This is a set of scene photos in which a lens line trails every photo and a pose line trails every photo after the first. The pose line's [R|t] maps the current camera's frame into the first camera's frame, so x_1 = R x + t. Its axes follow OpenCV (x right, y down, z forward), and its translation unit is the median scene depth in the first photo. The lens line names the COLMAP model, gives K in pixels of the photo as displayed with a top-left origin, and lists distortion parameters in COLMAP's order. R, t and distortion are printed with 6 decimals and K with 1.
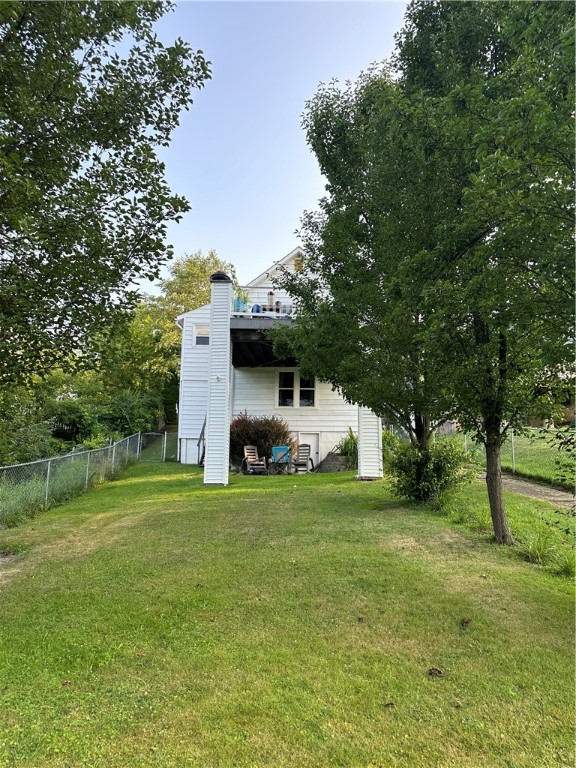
lens RADIAL K [[537.2, 0, 287.7], [0, 537.2, 387.6], [0, 0, 1]] dist [0.112429, -0.148351]
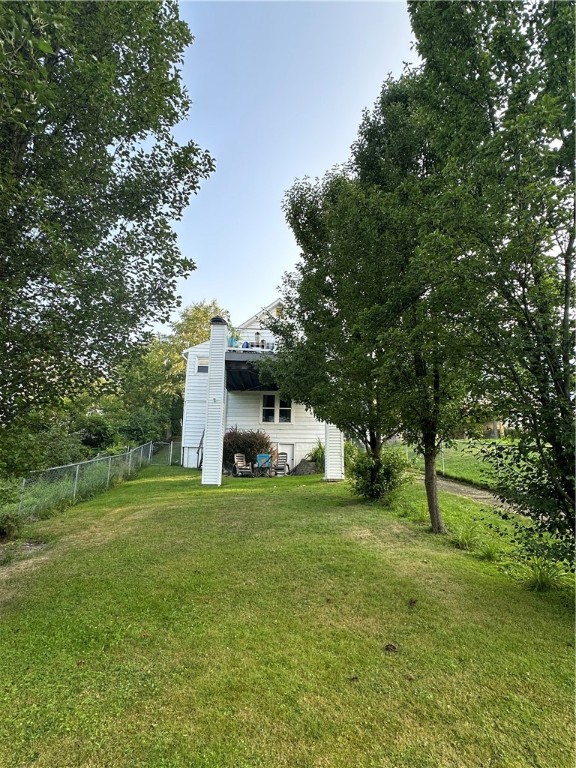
lens RADIAL K [[420.0, 0, 288.1], [0, 420.0, 383.2], [0, 0, 1]] dist [-0.001071, 0.000027]
pose [[0.998951, 0.012782, 0.043974, -0.003054], [-0.010330, 0.998403, -0.055541, -0.005573], [-0.044614, 0.055028, 0.997488, 0.020119]]
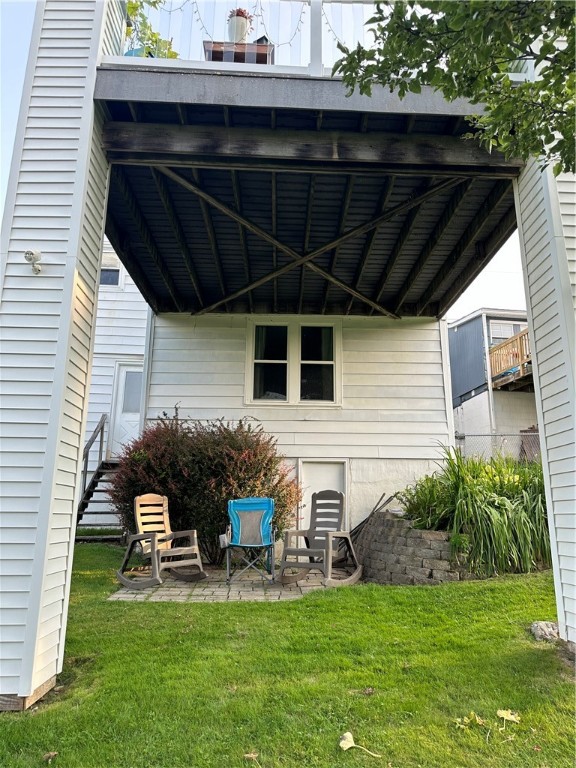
lens RADIAL K [[537.2, 0, 287.7], [0, 537.2, 387.6], [0, 0, 1]] dist [0.112429, -0.148351]
pose [[0.997903, 0.013171, 0.063374, -0.044080], [-0.010387, 0.998975, -0.044059, 0.114782], [-0.063890, 0.043308, 0.997017, 1.462900]]
